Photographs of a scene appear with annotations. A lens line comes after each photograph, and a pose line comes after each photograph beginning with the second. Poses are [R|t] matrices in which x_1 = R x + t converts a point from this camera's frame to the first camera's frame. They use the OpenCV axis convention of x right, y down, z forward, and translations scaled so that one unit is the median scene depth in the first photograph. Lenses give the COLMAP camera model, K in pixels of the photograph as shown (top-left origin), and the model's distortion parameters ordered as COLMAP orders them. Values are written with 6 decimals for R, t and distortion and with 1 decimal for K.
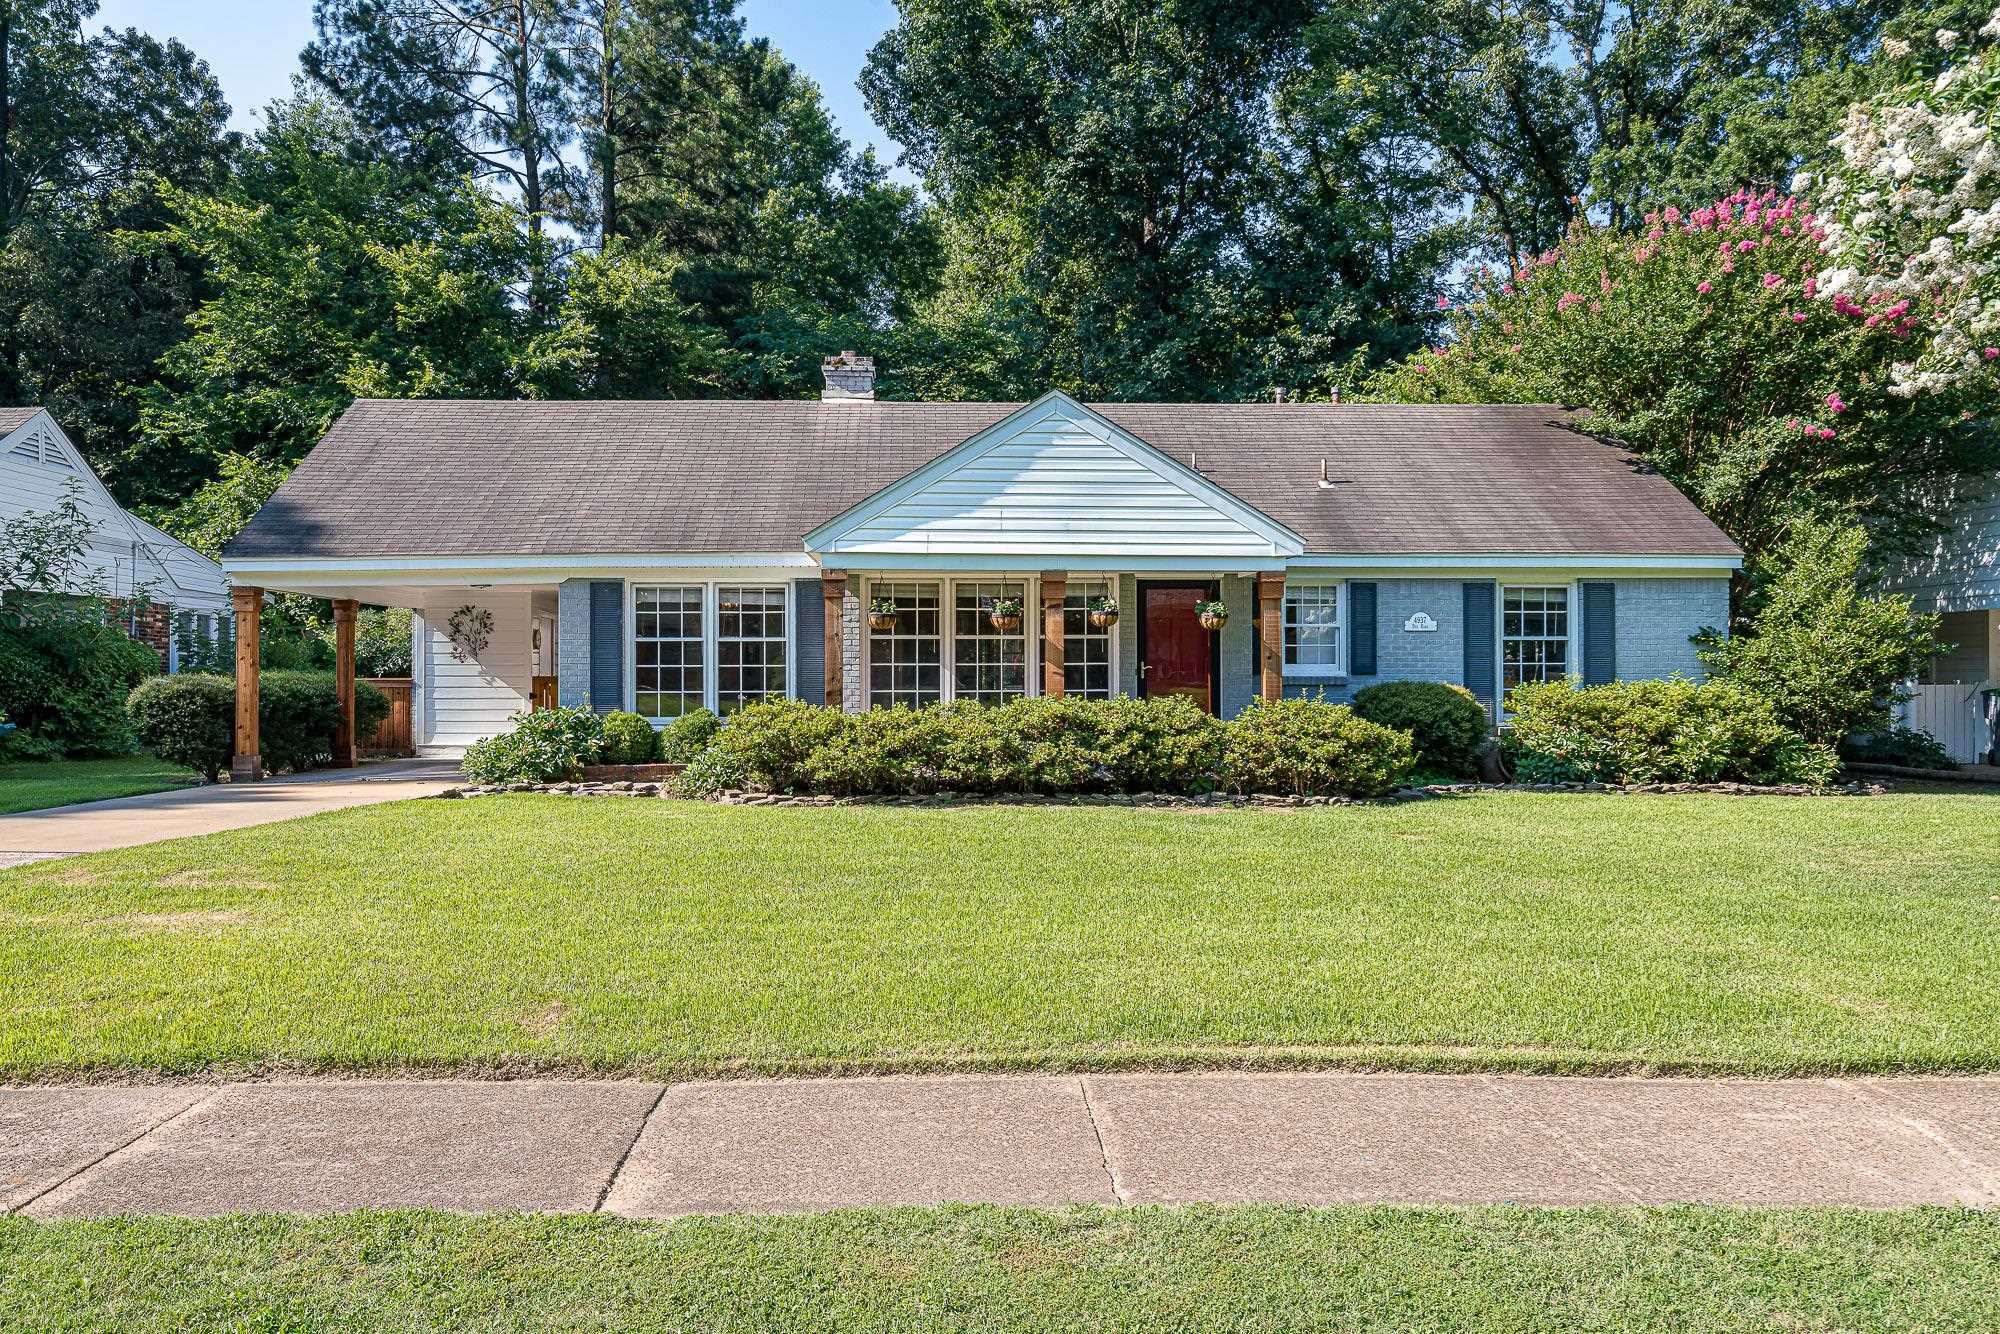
lens RADIAL K [[1577.8, 0, 1000.0], [0, 1577.8, 667.0], [0, 0, 1]] dist [0.000759, 0.000559]
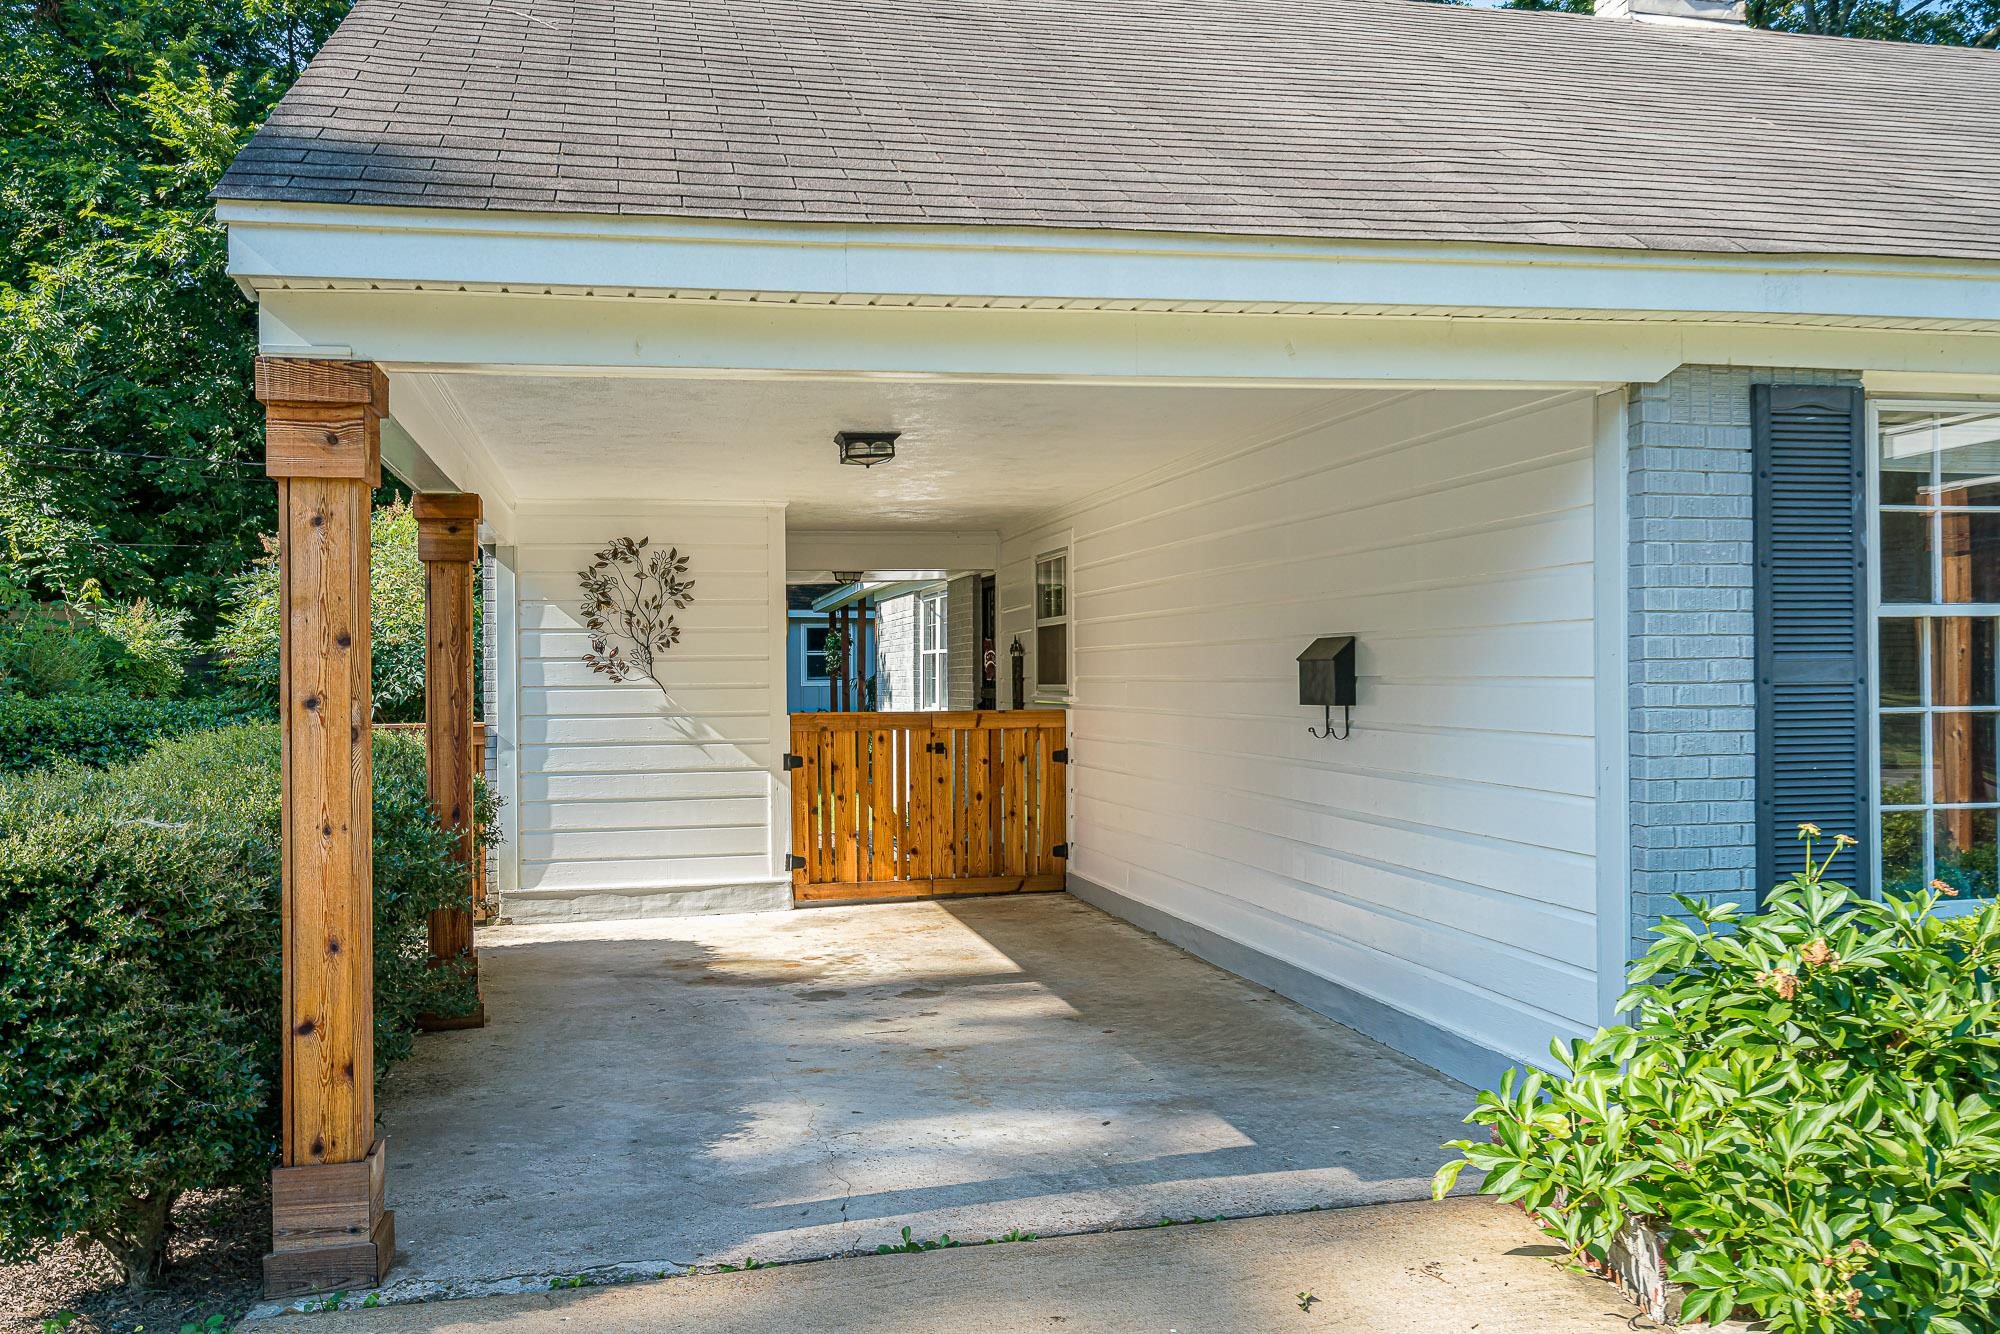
lens RADIAL K [[1716.7, 0, 1000.0], [0, 1716.7, 667.0], [0, 0, 1]] dist [-0.002446, -0.001769]
pose [[0.987496, -0.008795, 0.157399, -0.313375], [0.007919, 0.999949, 0.006196, -0.008380], [-0.157445, -0.004872, 0.987516, 0.557871]]
